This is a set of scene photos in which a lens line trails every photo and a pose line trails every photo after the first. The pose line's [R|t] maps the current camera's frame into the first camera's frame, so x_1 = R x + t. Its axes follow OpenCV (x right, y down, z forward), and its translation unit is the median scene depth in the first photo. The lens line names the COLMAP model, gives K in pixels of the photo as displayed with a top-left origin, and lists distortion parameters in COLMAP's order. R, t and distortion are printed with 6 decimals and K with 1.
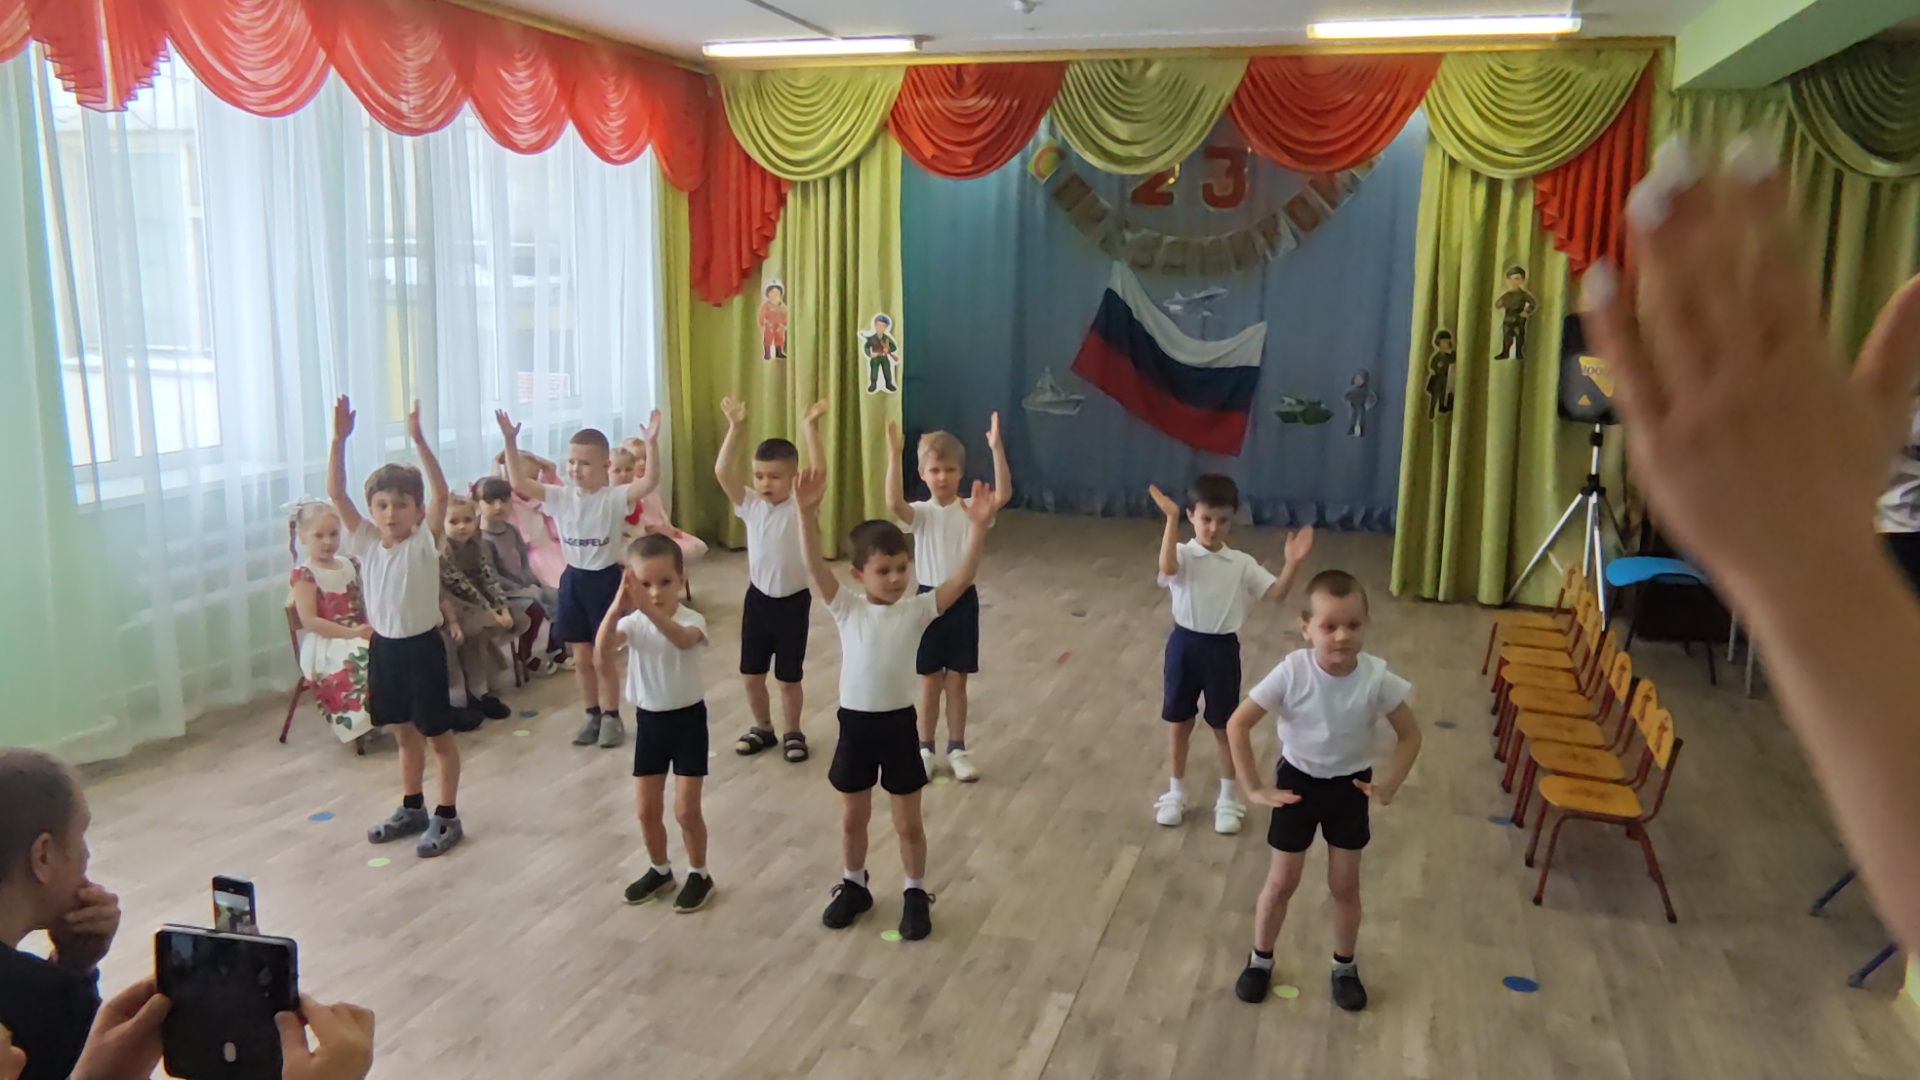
lens RADIAL K [[1457.0, 0, 958.7], [0, 1457.0, 539.5], [0, 0, 1]] dist [-0.023699, 0.030288]
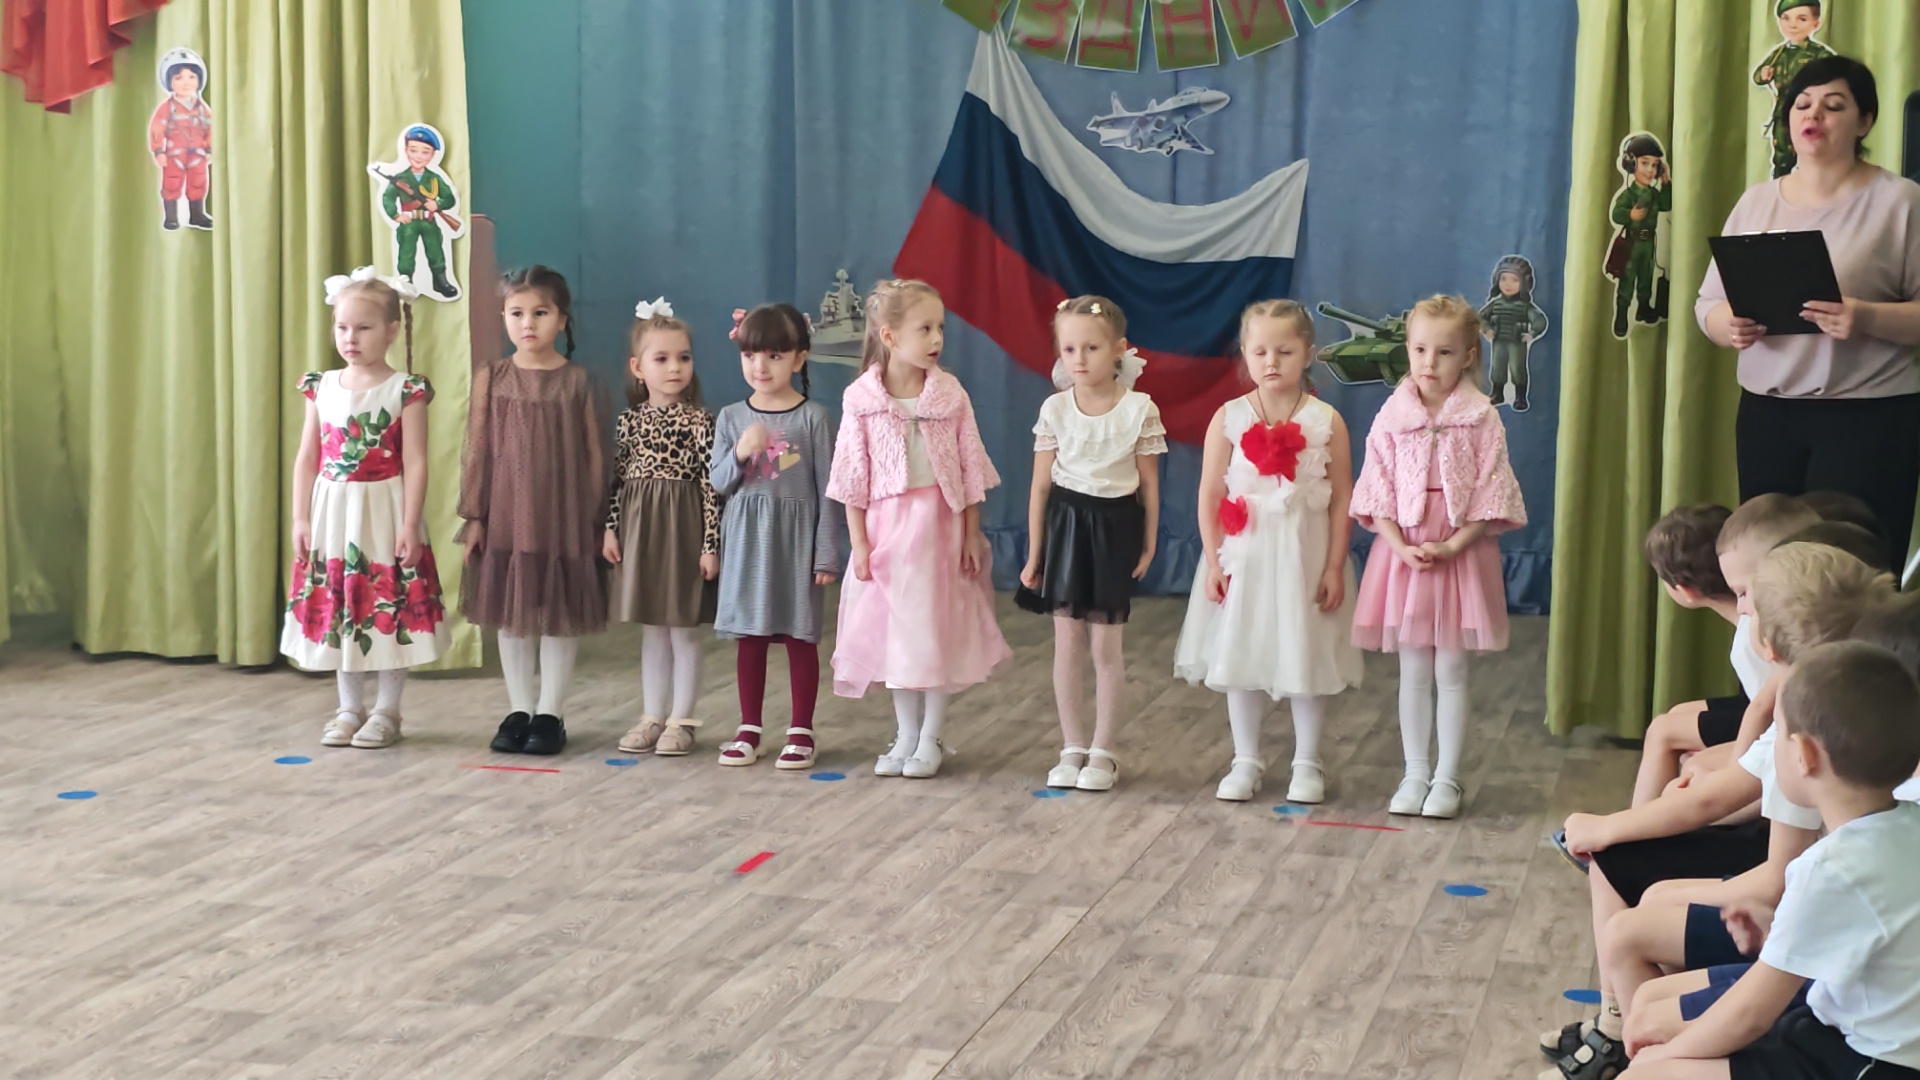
lens RADIAL K [[2986.7, 0, 948.0], [0, 2986.7, 537.2], [0, 0, 1]] dist [0.122015, -0.229777]
pose [[0.999572, -0.007808, 0.028190, 0.092167], [0.009517, 0.998092, -0.061013, 0.033921], [-0.027659, 0.061256, 0.997739, 0.086850]]
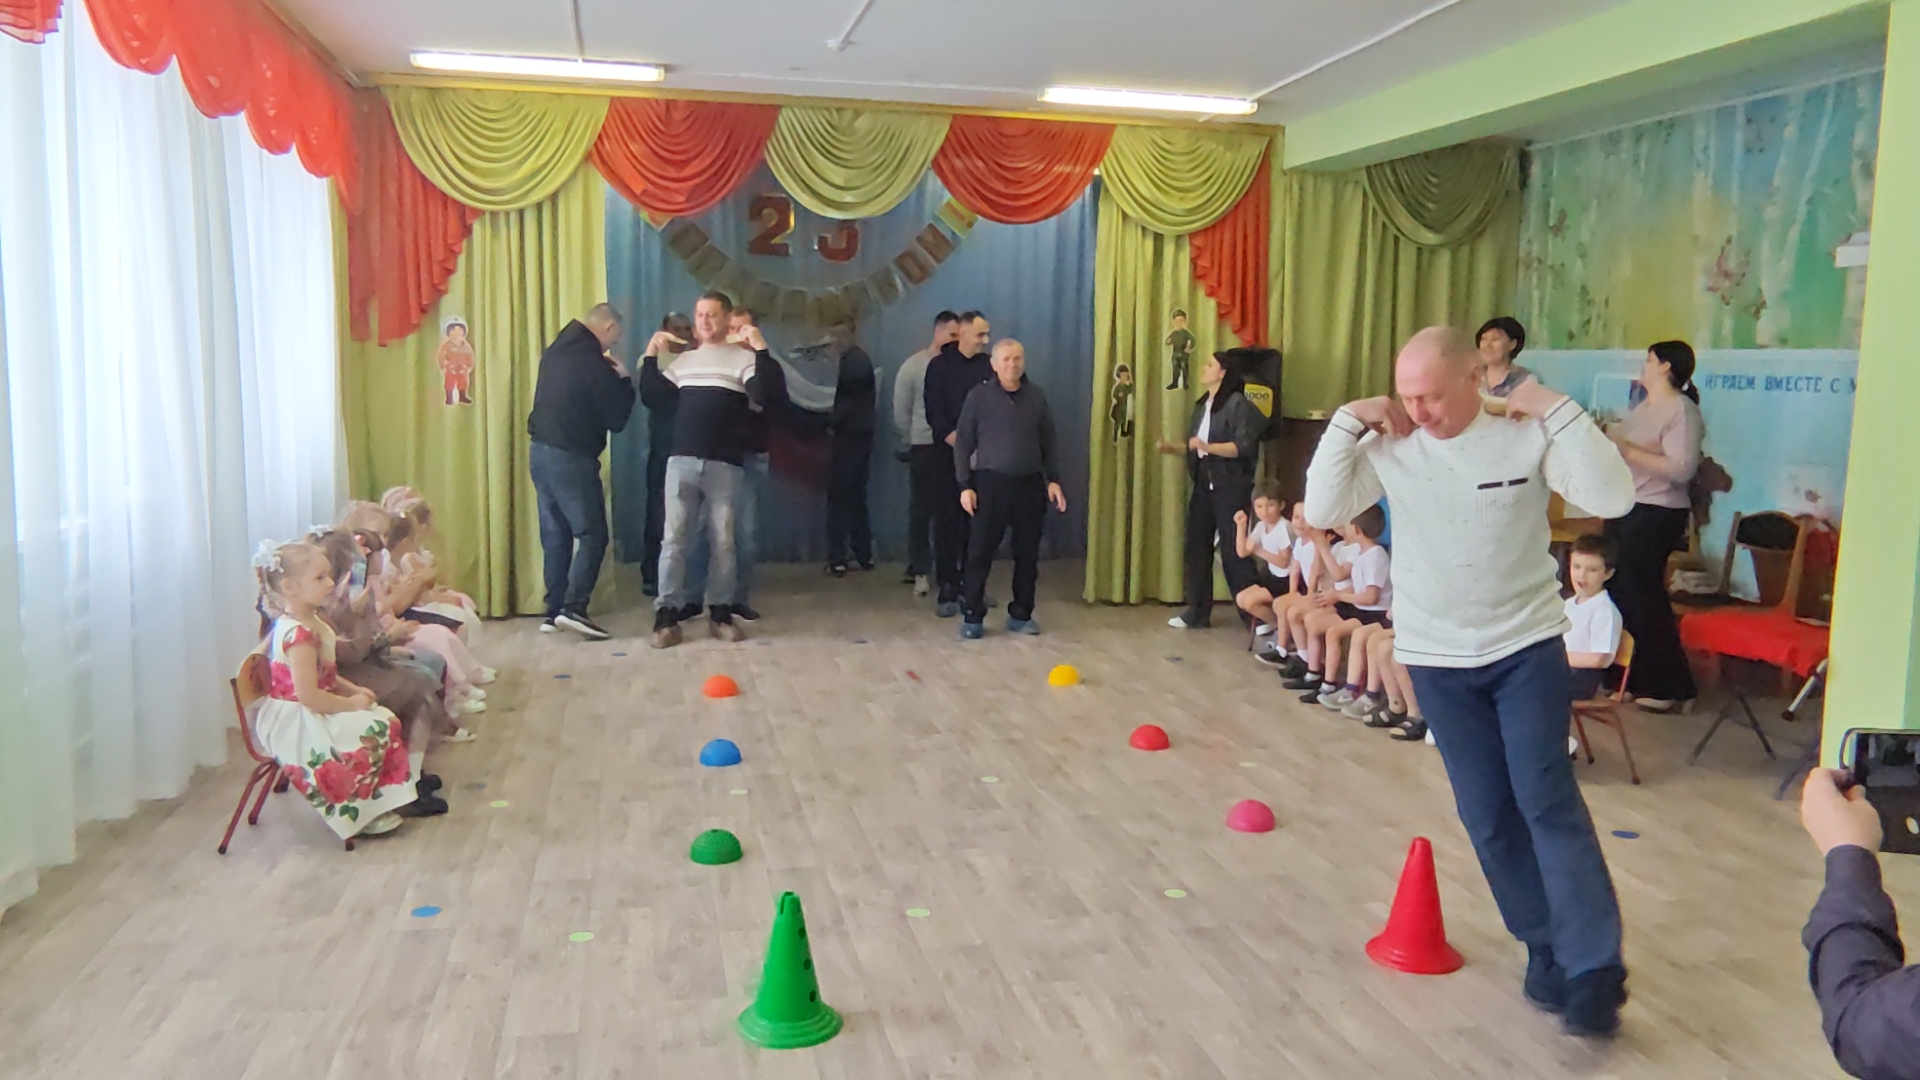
lens RADIAL K [[1457.0, 0, 958.7], [0, 1457.0, 539.5], [0, 0, 1]] dist [-0.023699, 0.030288]
pose [[0.874830, -0.058137, 0.480929, -0.337209], [0.085234, 0.995757, -0.034673, 0.021104], [-0.476873, 0.071325, 0.876073, 0.071464]]
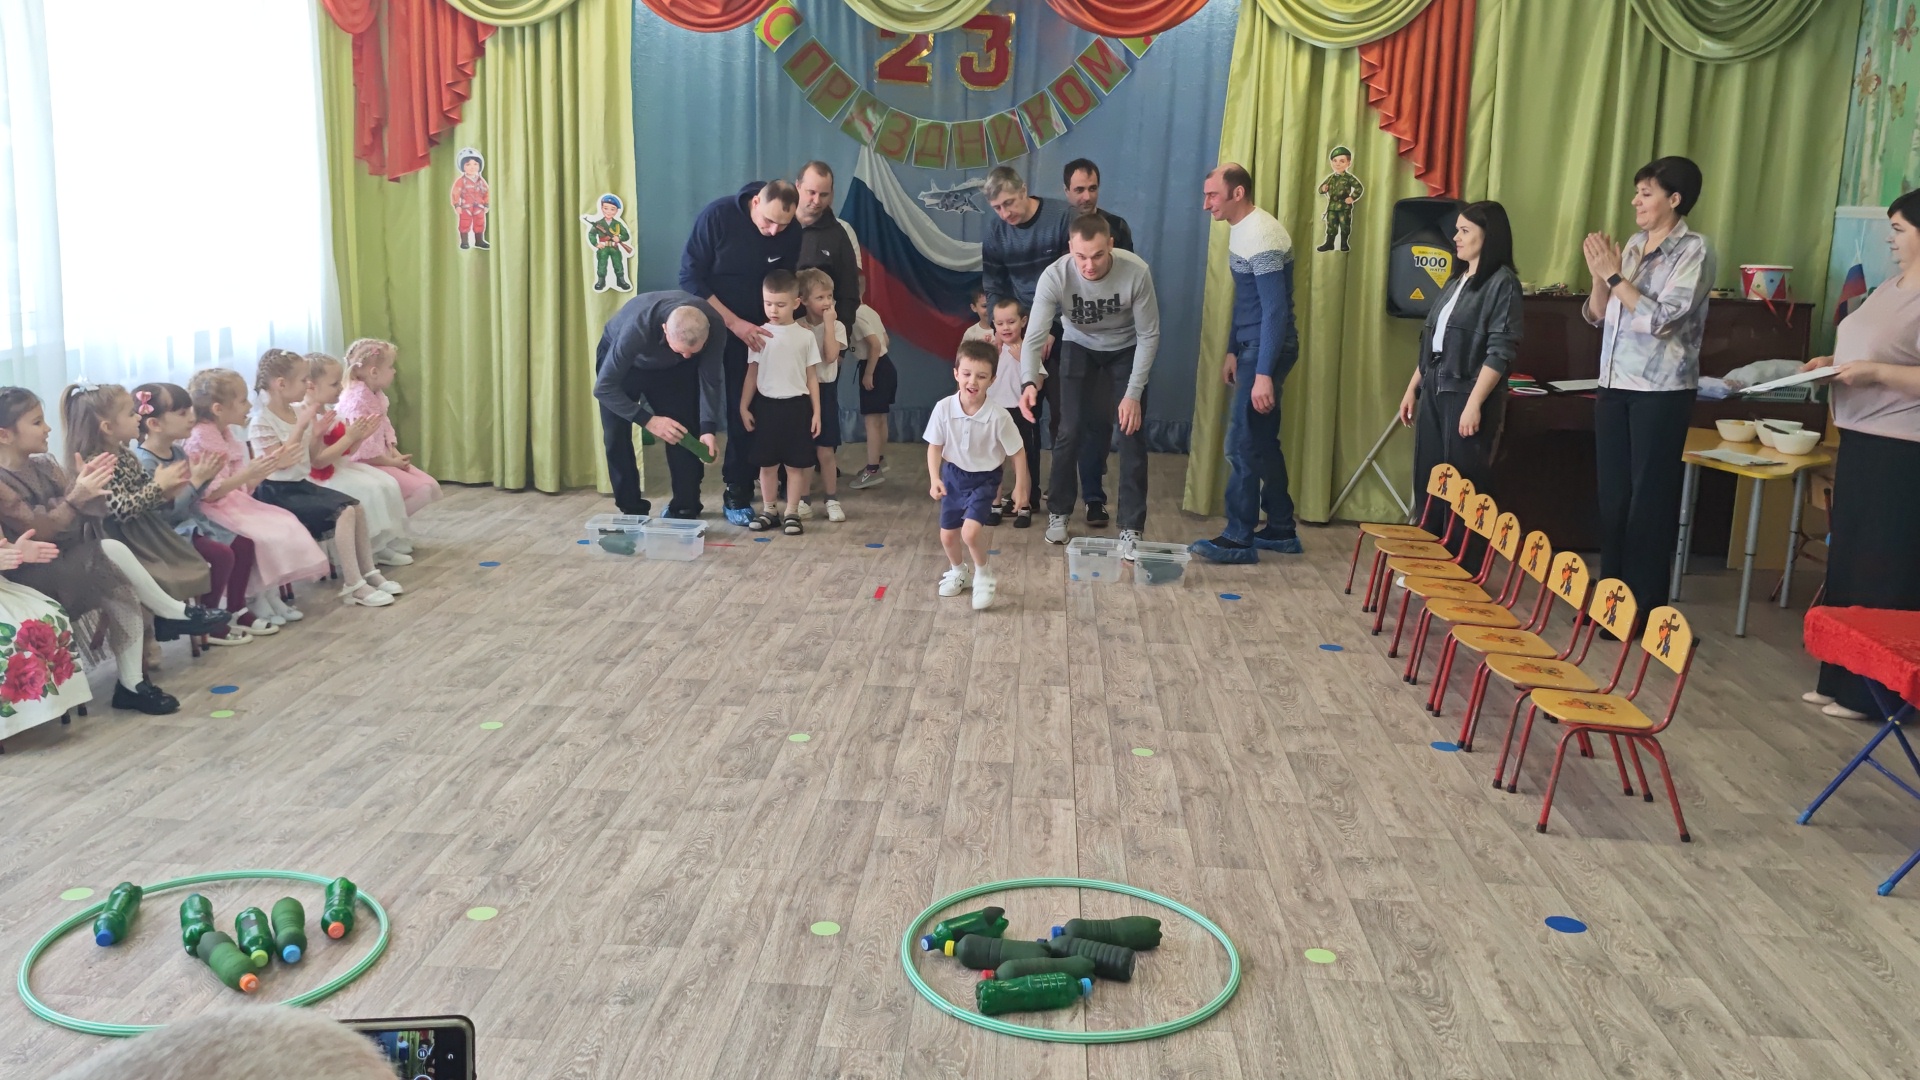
lens RADIAL K [[1593.3, 0, 949.9], [0, 1593.3, 523.5], [0, 0, 1]] dist [0.126981, -0.296756]
pose [[0.973797, -0.029153, 0.225544, -0.085654], [0.024365, 0.999415, 0.023984, 0.016538], [-0.226112, -0.017860, 0.973938, 0.070228]]
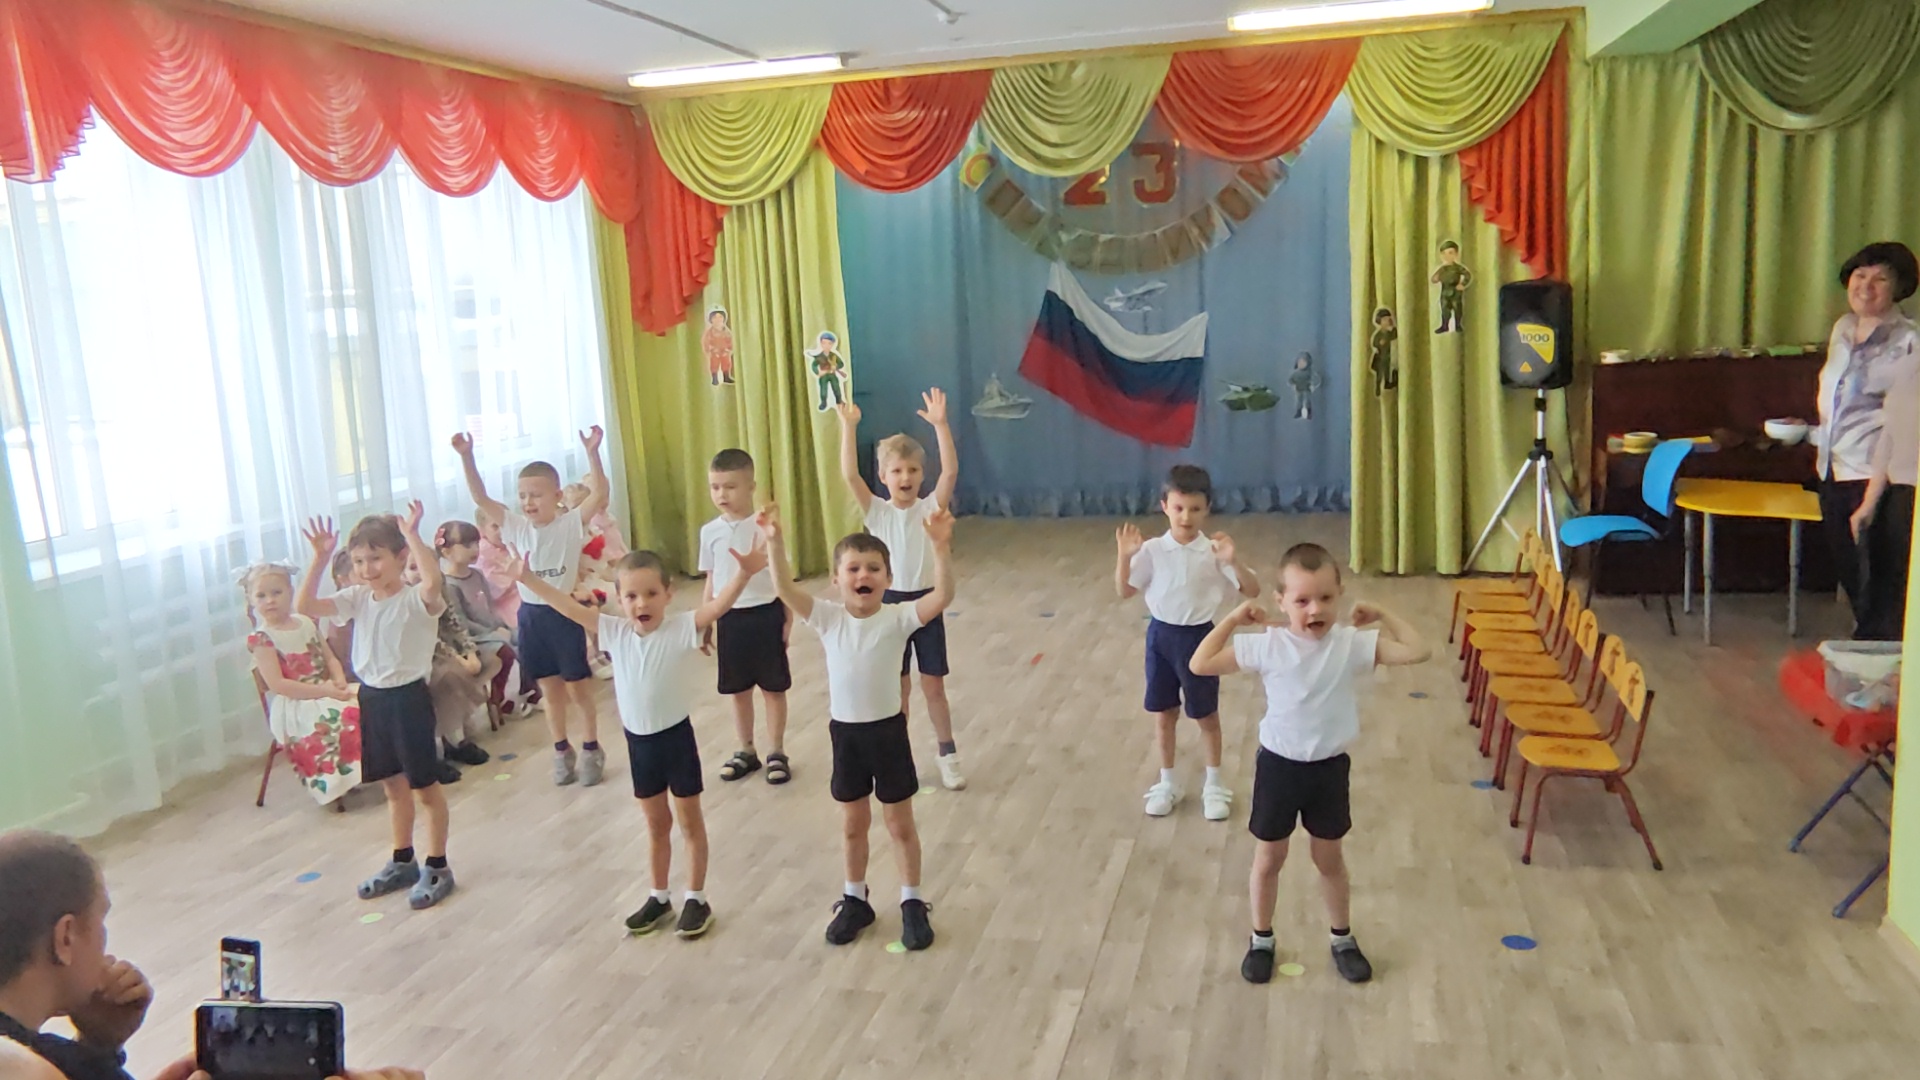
lens RADIAL K [[1457.0, 0, 958.7], [0, 1457.0, 539.5], [0, 0, 1]] dist [-0.023699, 0.030288]
pose [[0.996563, -0.075645, 0.033772, -0.007959], [0.075888, 0.997099, -0.005953, 0.000485], [-0.033223, 0.008495, 0.999412, -0.003000]]
